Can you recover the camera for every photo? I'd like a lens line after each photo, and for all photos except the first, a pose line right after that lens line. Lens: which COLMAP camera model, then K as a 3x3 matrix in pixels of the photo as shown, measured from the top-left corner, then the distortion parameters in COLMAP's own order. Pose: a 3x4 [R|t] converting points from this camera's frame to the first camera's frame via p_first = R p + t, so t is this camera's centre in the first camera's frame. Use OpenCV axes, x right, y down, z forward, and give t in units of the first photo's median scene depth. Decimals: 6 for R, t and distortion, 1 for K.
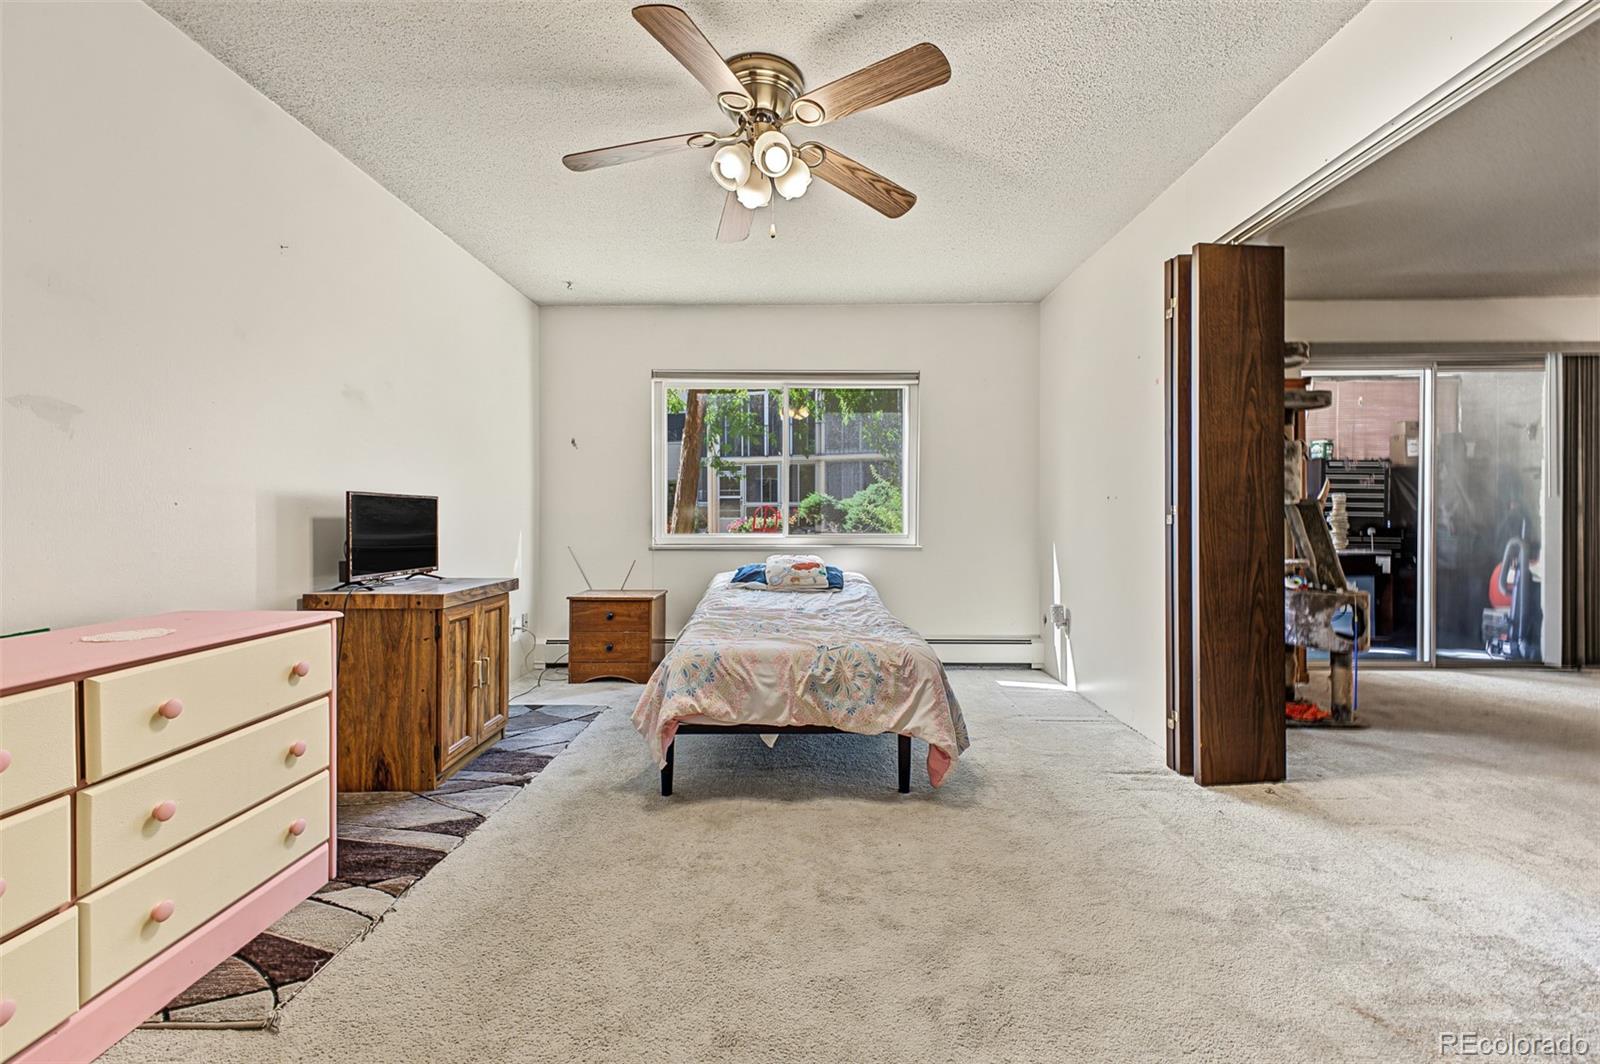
lens RADIAL K [[656.9, 0, 789.3], [0, 656.9, 521.1], [0, 0, 1]] dist [0.022473, -0.007043]
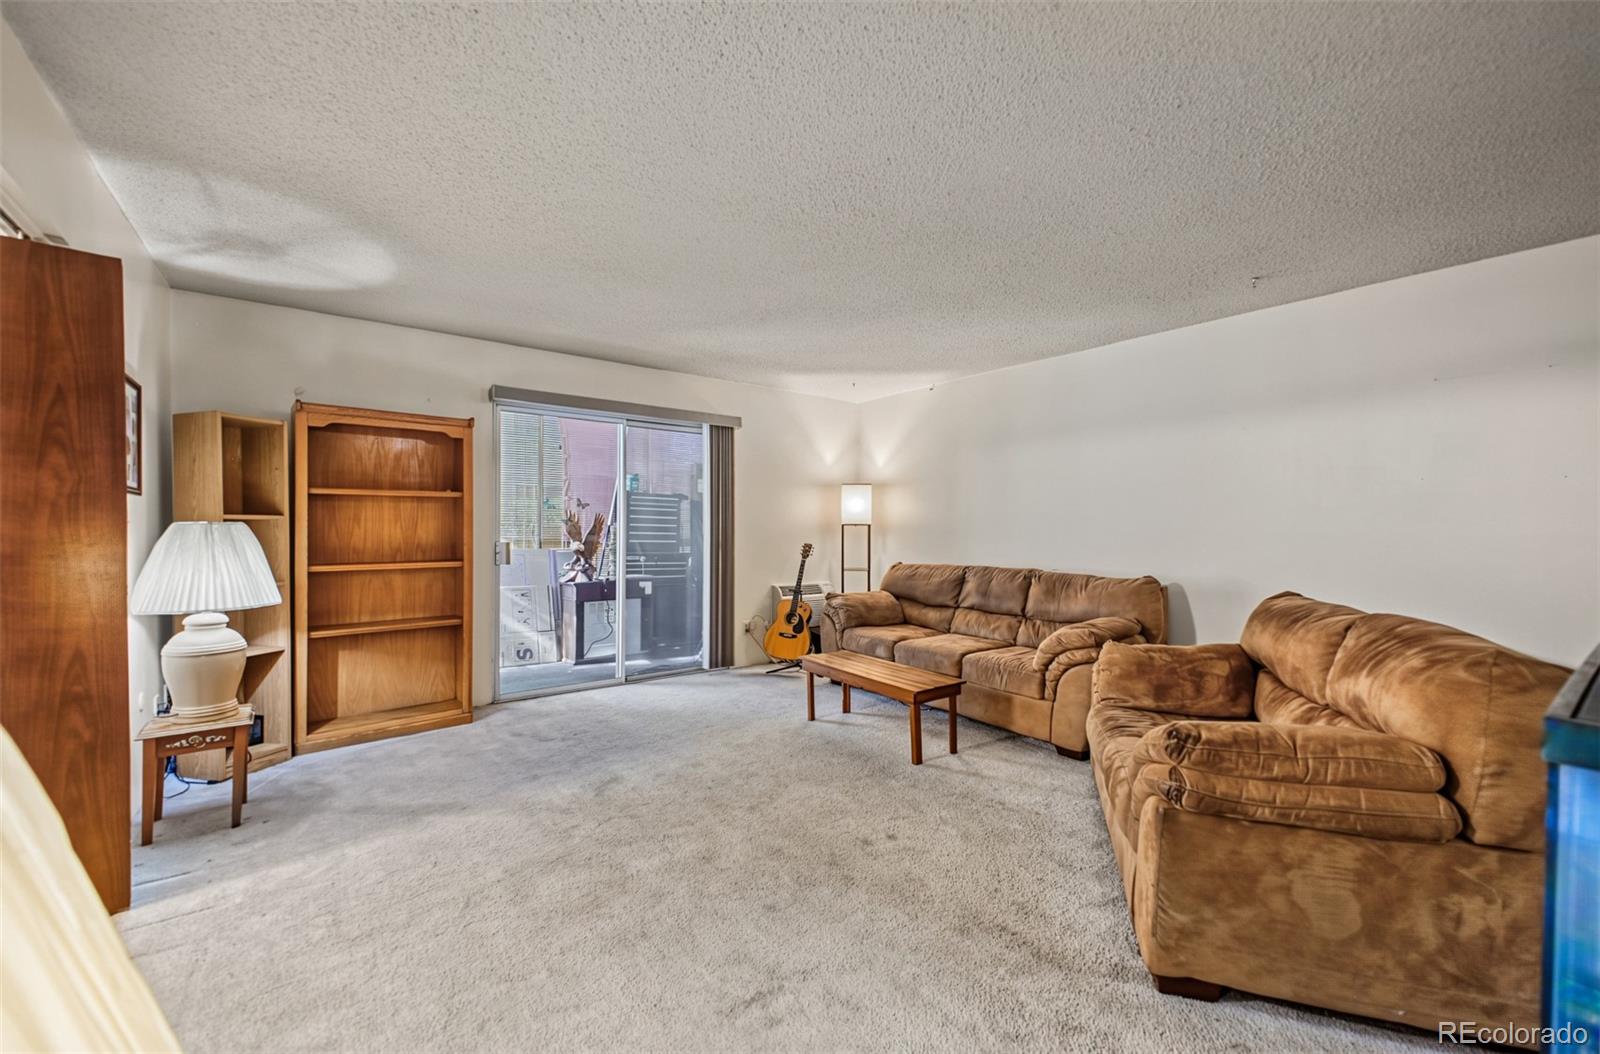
lens RADIAL K [[657.7, 0, 800.0], [0, 657.7, 527.0], [0, 0, 1]] dist [0.021485, -0.000392]
pose [[0.788958, 0.005393, 0.614424, 0.863306], [-0.004031, 0.999985, -0.003601, -0.081485], [-0.614434, 0.000364, 0.788968, -0.166206]]
